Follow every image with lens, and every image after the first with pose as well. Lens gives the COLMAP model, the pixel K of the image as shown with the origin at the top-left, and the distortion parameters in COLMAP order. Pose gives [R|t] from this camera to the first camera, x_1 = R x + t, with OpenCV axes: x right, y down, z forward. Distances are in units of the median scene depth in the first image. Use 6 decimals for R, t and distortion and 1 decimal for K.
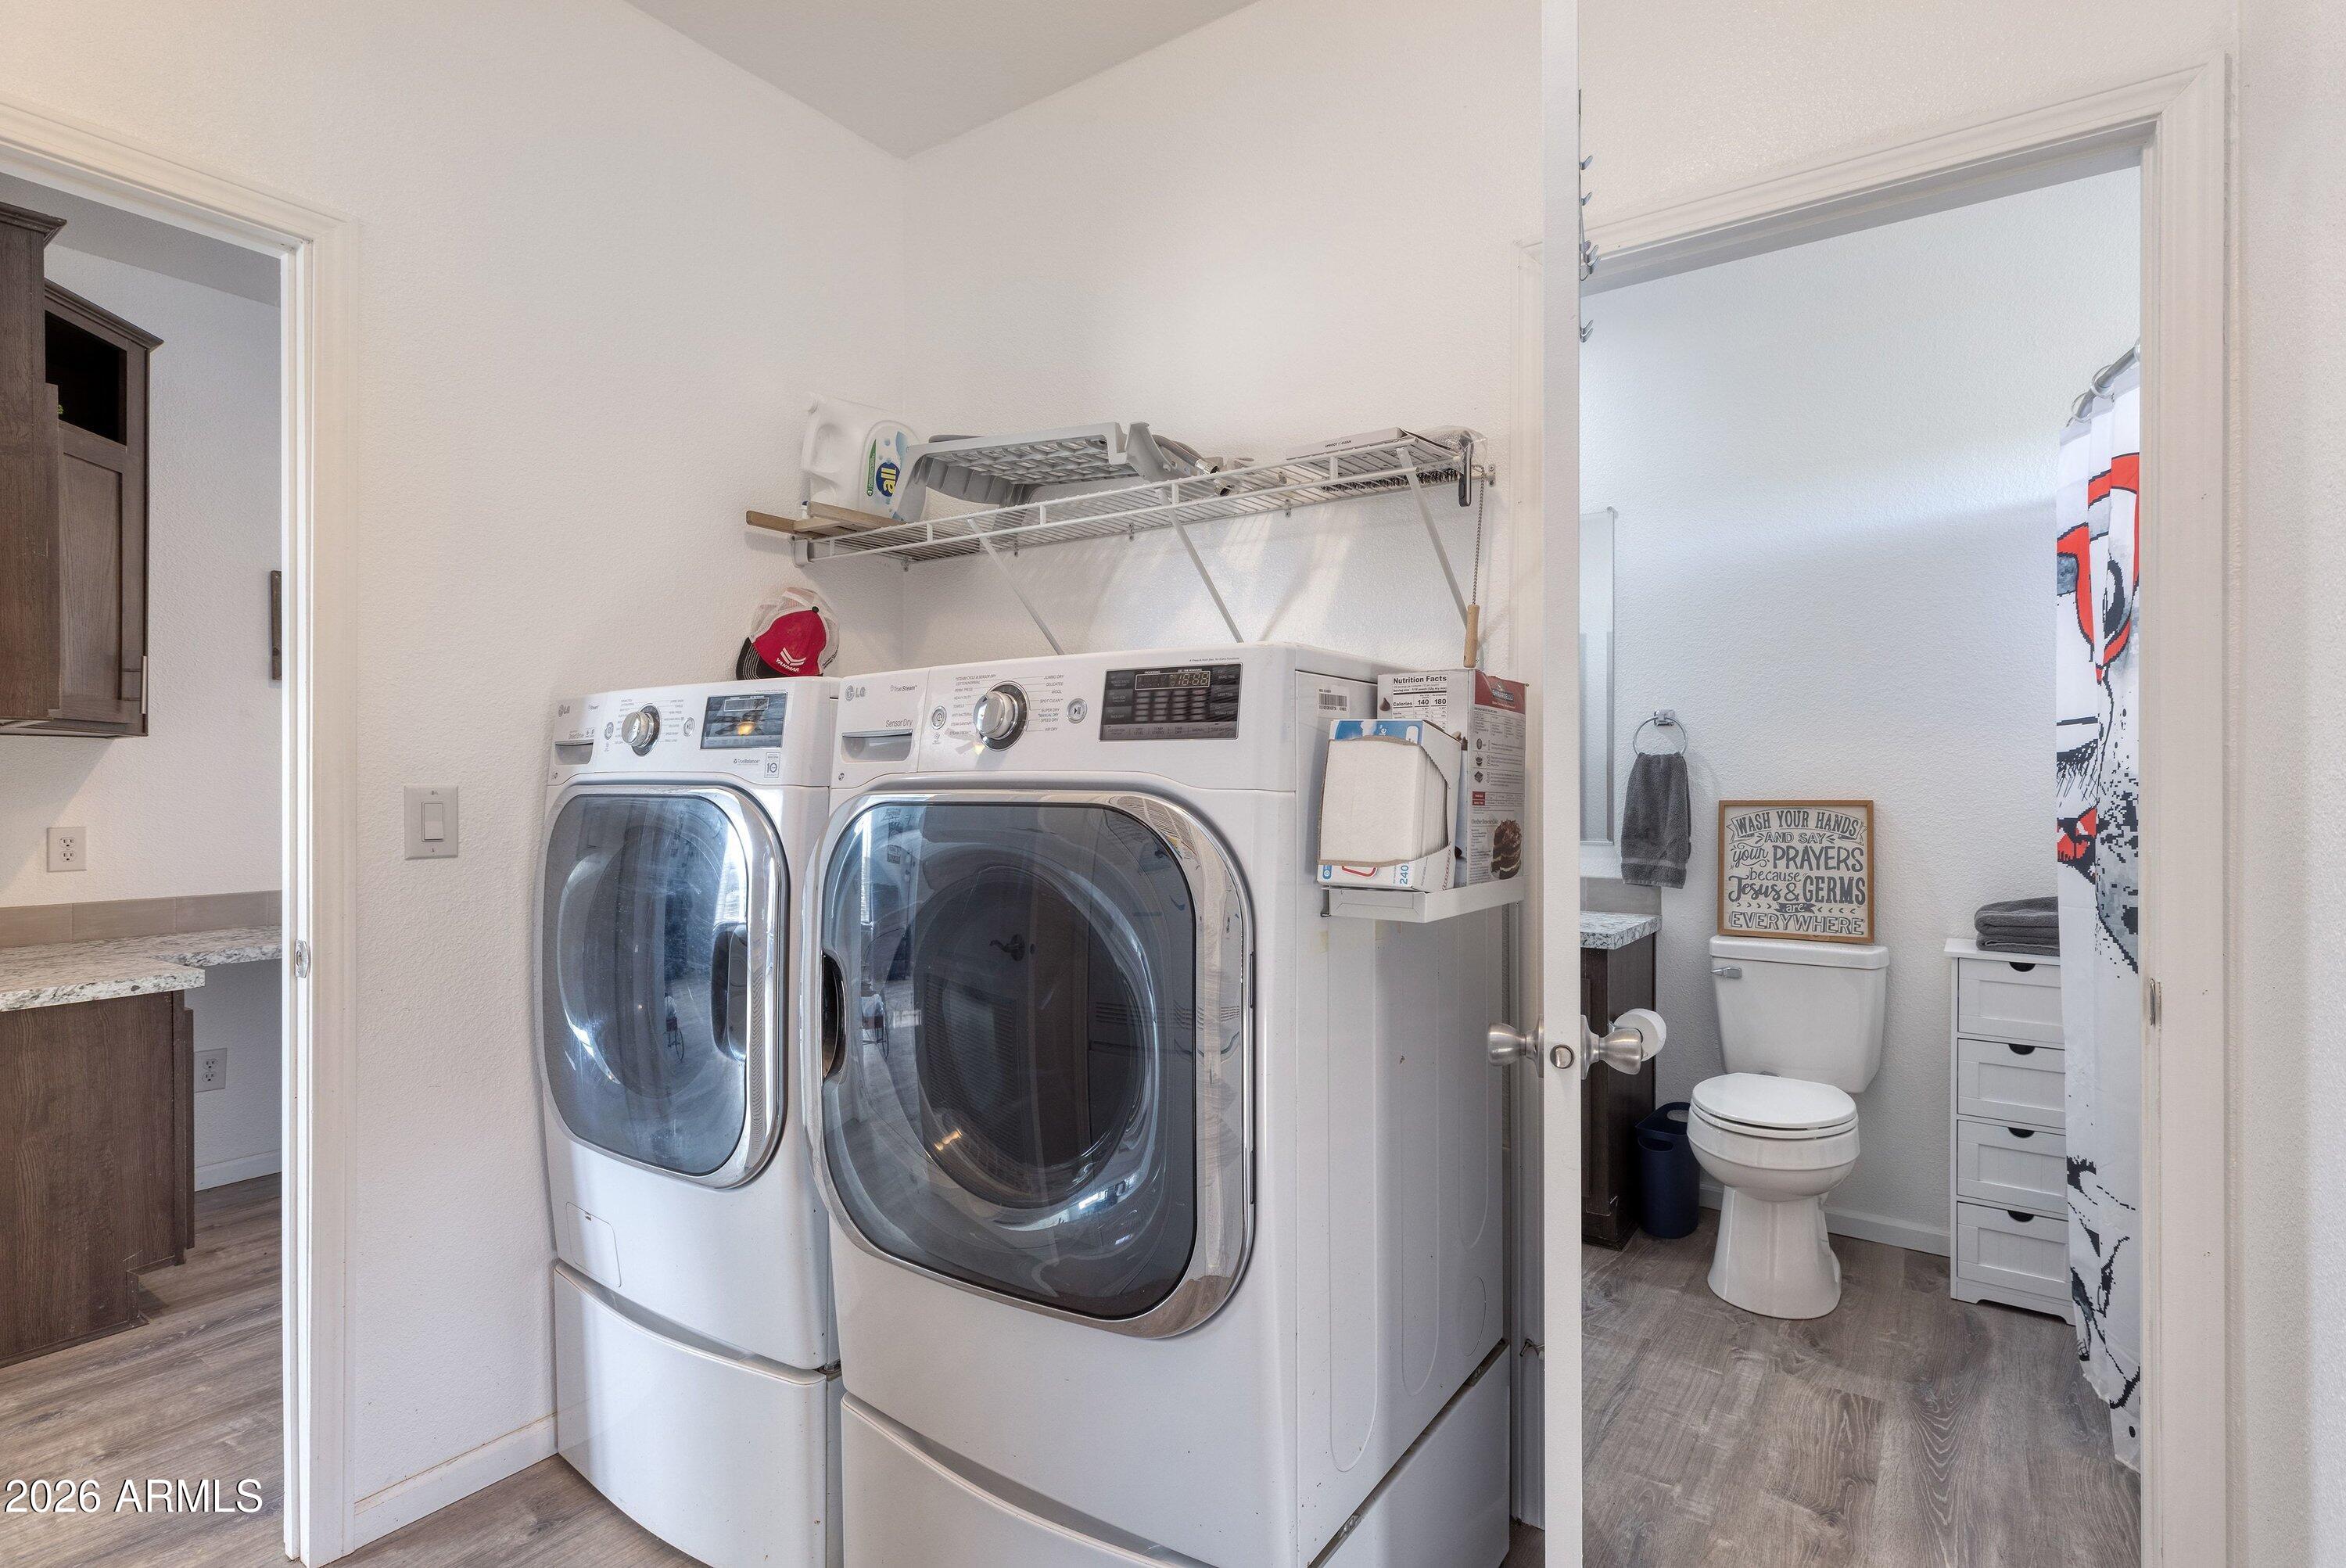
lens RADIAL K [[1083.0, 0, 1160.9], [0, 1083.0, 775.7], [0, 0, 1]] dist [0.004892, 0.000365]
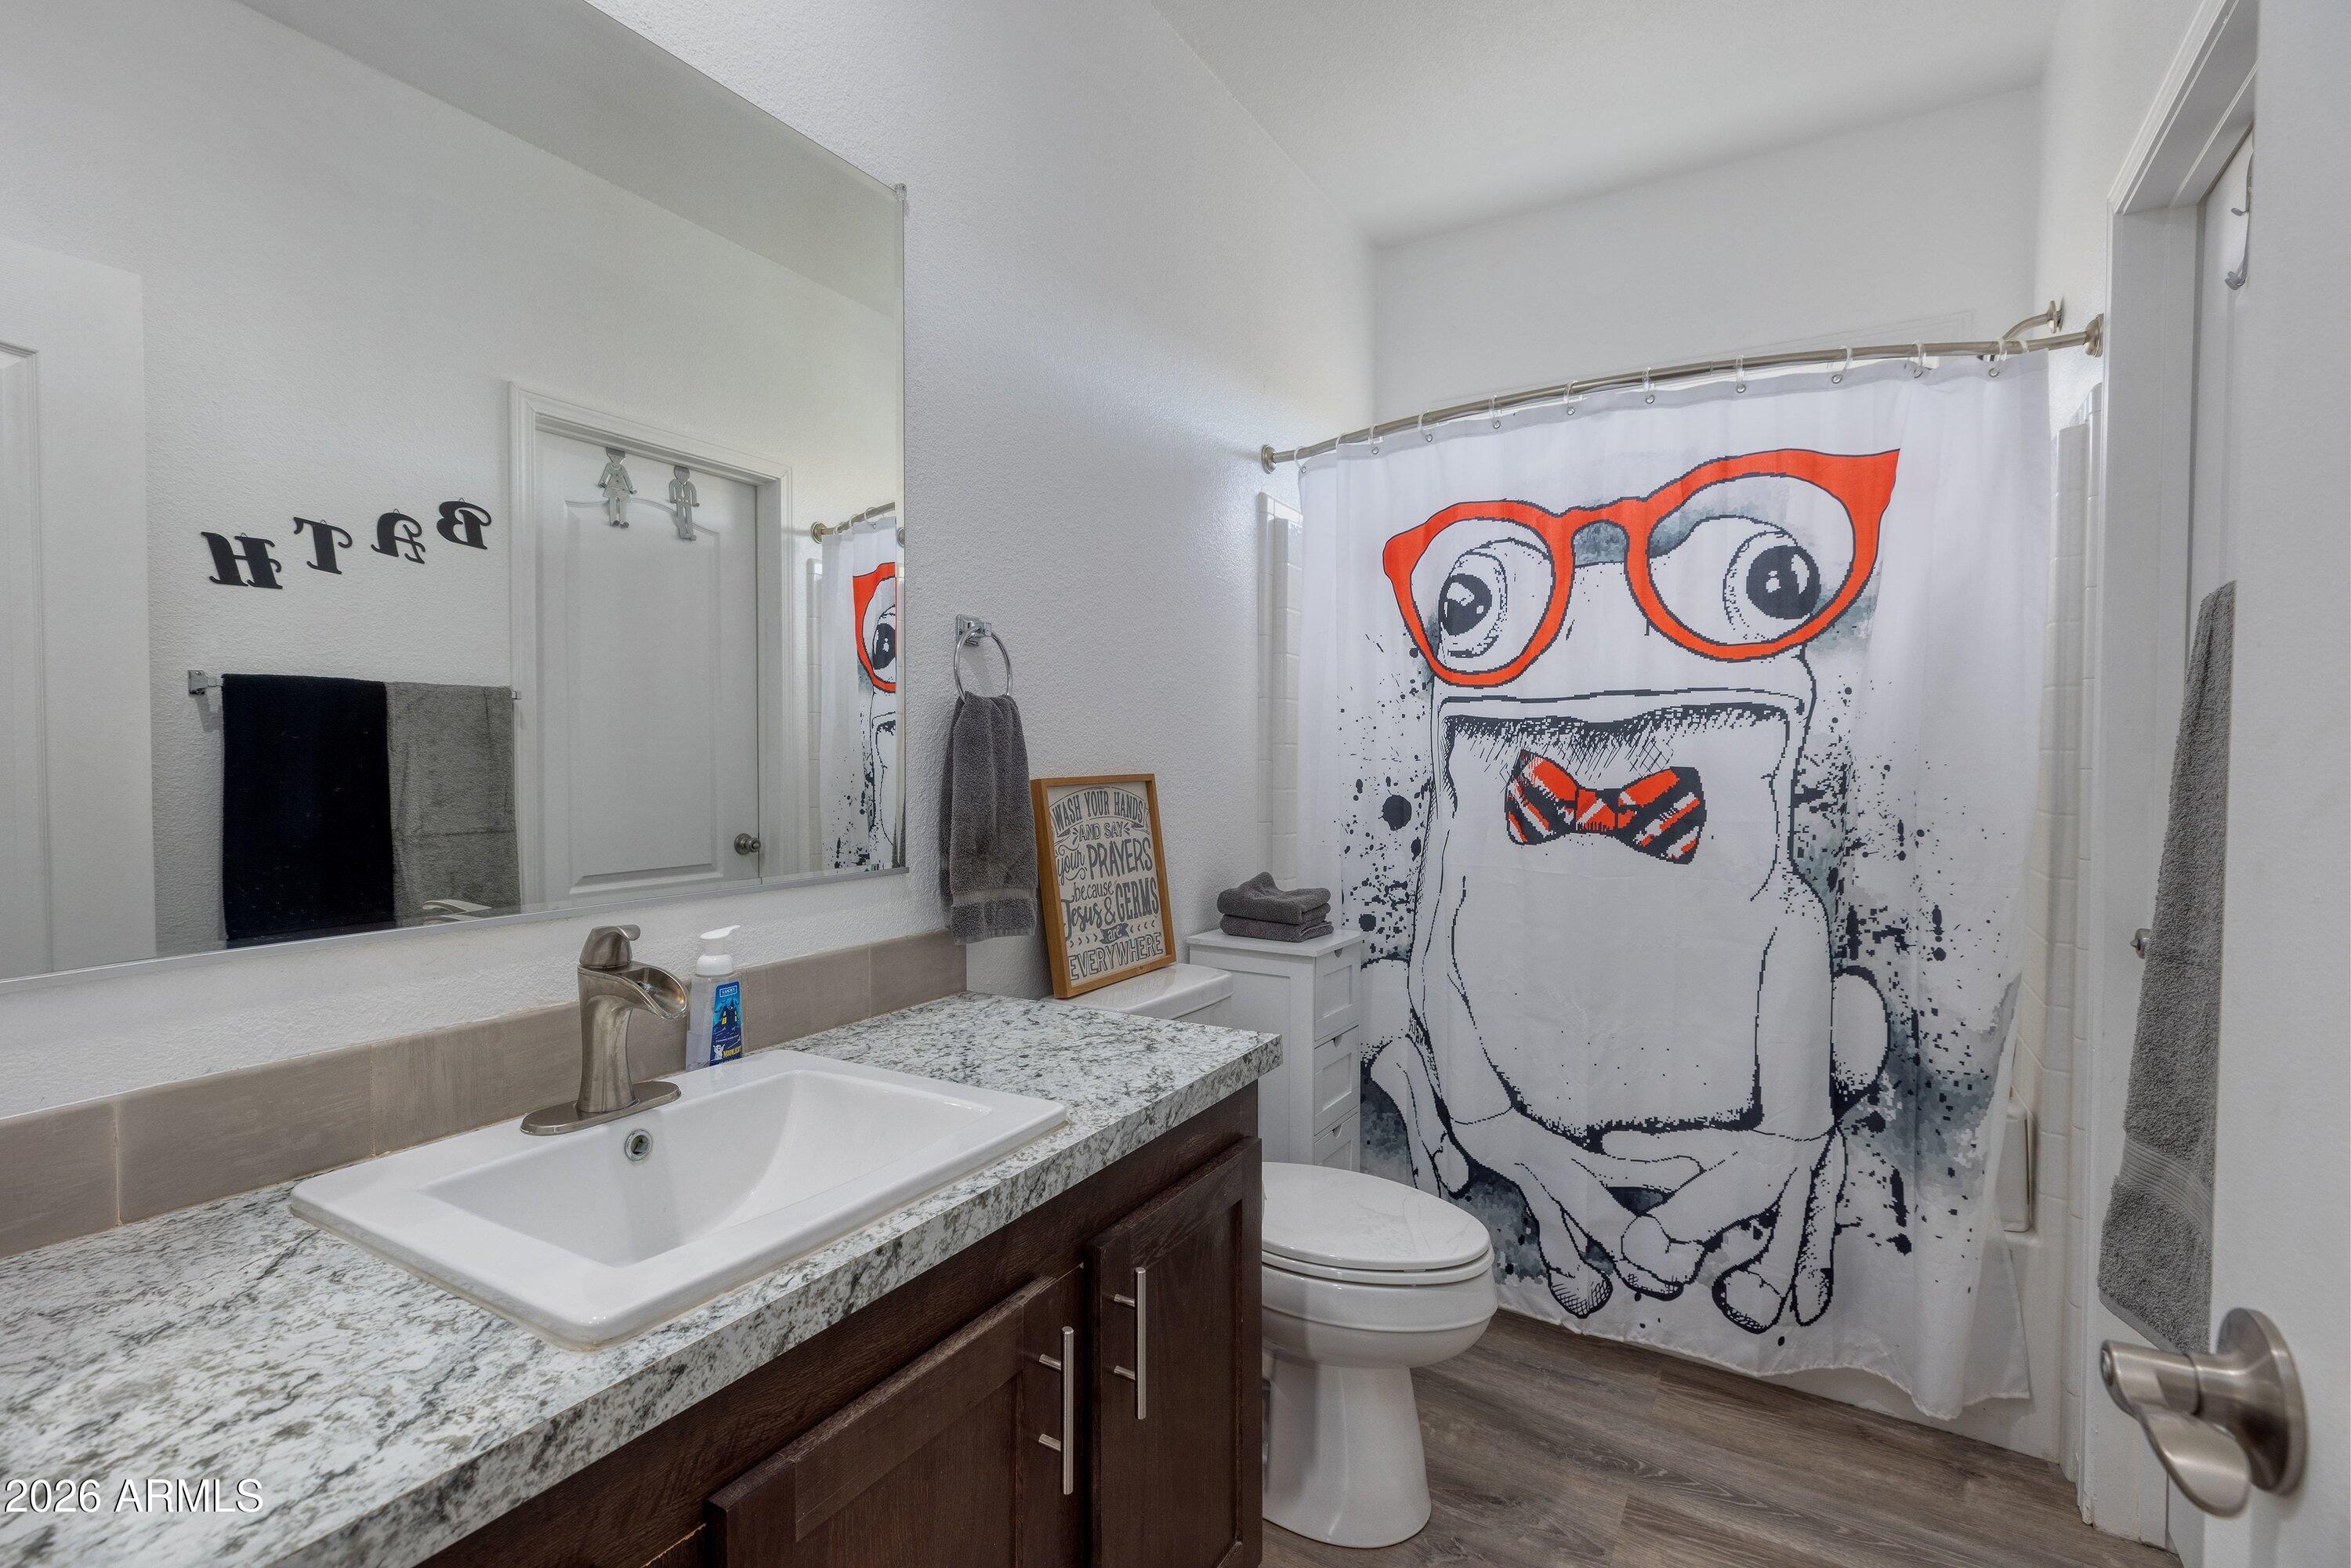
lens RADIAL K [[1085.3, 0, 1163.4], [0, 1085.3, 775.7], [0, 0, 1]] dist [0.004892, 0.000365]
pose [[-0.054571, -0.021177, 0.998285, -0.098855], [-0.013396, 0.999701, 0.020475, 0.008244], [-0.998420, -0.012256, -0.054838, 1.018474]]
